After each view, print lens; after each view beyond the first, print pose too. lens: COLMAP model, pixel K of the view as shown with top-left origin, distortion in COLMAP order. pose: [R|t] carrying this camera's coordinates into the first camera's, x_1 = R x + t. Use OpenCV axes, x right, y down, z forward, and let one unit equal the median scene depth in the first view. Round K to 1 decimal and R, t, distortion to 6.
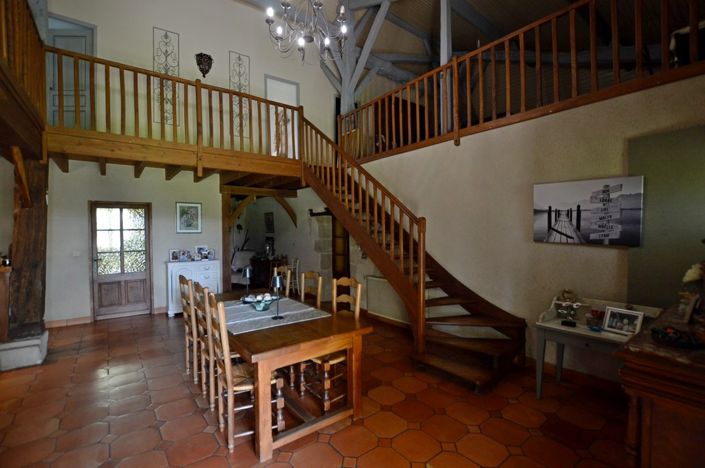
lens RADIAL K [[311.7, 0, 352.5], [0, 311.7, 234.0], [0, 0, 1]] dist [-0.031067, 0.000736]
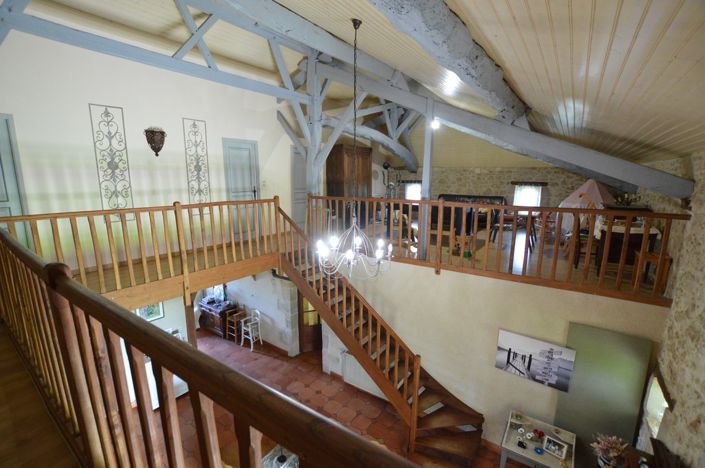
lens RADIAL K [[311.7, 0, 352.5], [0, 311.7, 234.0], [0, 0, 1]] dist [-0.031067, 0.000736]
pose [[0.957428, -0.035036, 0.286539, -0.386033], [-0.008737, 0.988636, 0.150075, -0.774765], [-0.288541, -0.146189, 0.946241, -0.004145]]
